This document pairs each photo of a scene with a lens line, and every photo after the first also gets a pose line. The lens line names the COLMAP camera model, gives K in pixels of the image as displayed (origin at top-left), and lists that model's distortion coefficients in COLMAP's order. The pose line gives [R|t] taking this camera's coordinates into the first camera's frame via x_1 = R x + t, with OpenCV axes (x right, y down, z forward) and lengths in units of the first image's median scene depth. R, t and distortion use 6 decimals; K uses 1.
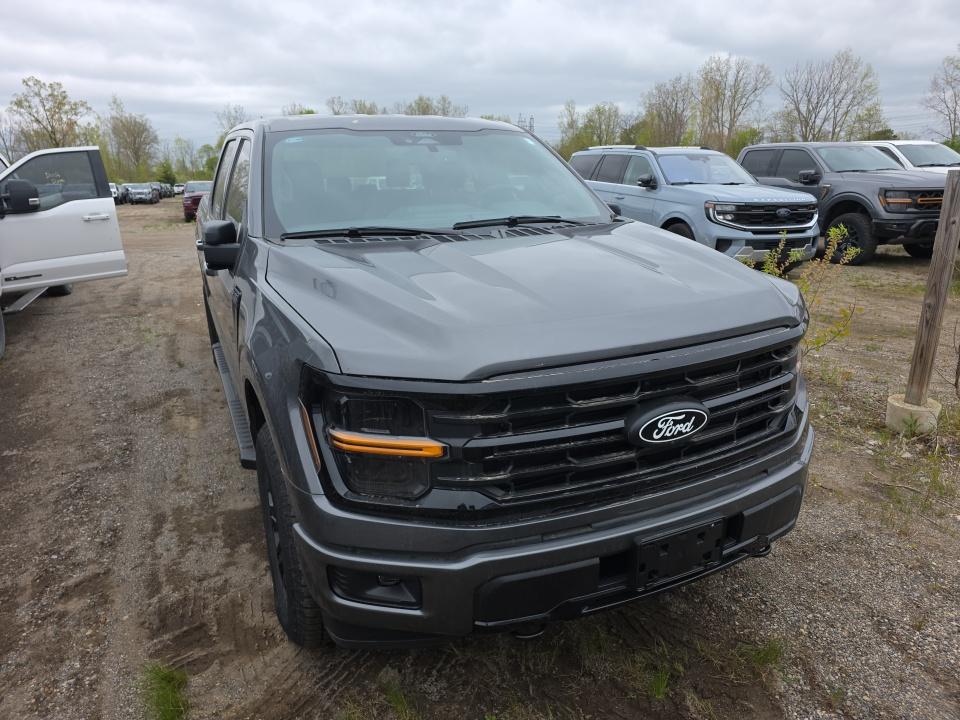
lens RADIAL K [[633.0, 0, 479.1], [0, 633.0, 354.9], [0, 0, 1]] dist [0.053550, -0.045503]
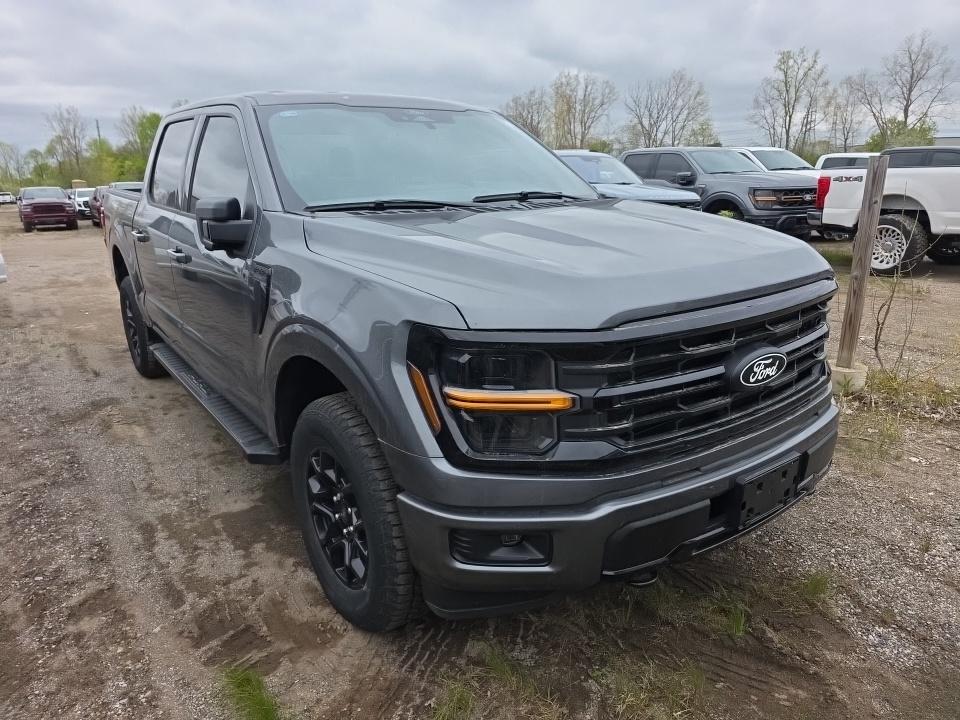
lens RADIAL K [[633.0, 0, 466.1], [0, 633.0, 354.4], [0, 0, 1]] dist [0.053550, -0.045503]
pose [[0.983660, -0.047003, 0.173794, -0.286924], [0.049185, 0.998755, -0.008267, 0.056124], [-0.173189, 0.016680, 0.984747, 0.032776]]
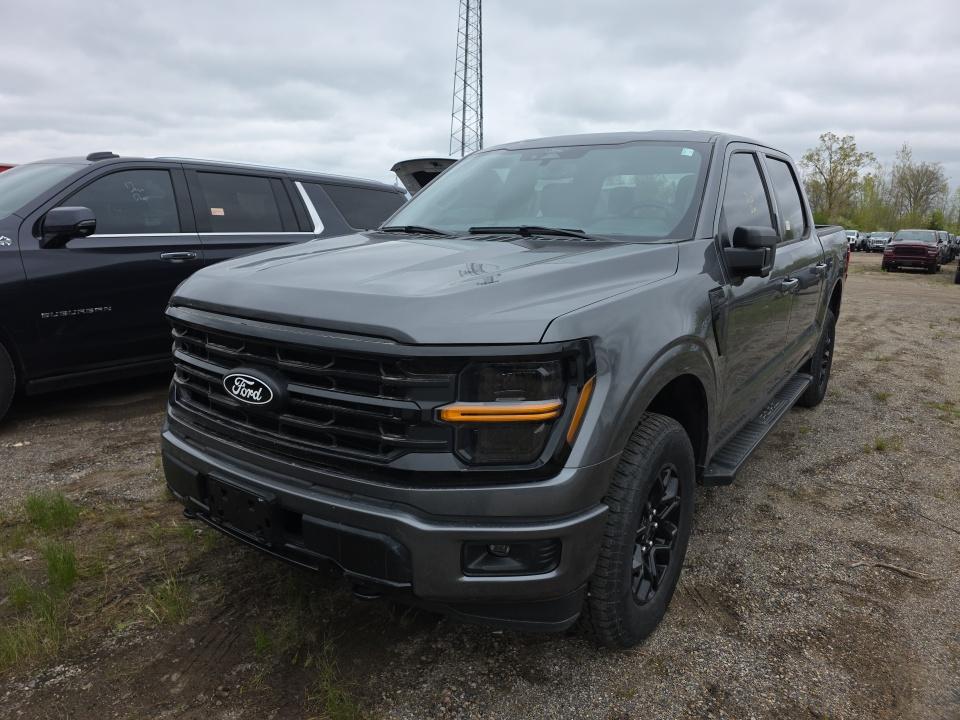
lens RADIAL K [[633.0, 0, 473.8], [0, 633.0, 362.6], [0, 0, 1]] dist [0.053550, -0.045503]
pose [[0.505012, 0.225645, -0.833095, 1.112111], [-0.273272, 0.957367, 0.093651, -0.111553], [0.818709, 0.180367, 0.545145, 0.564230]]
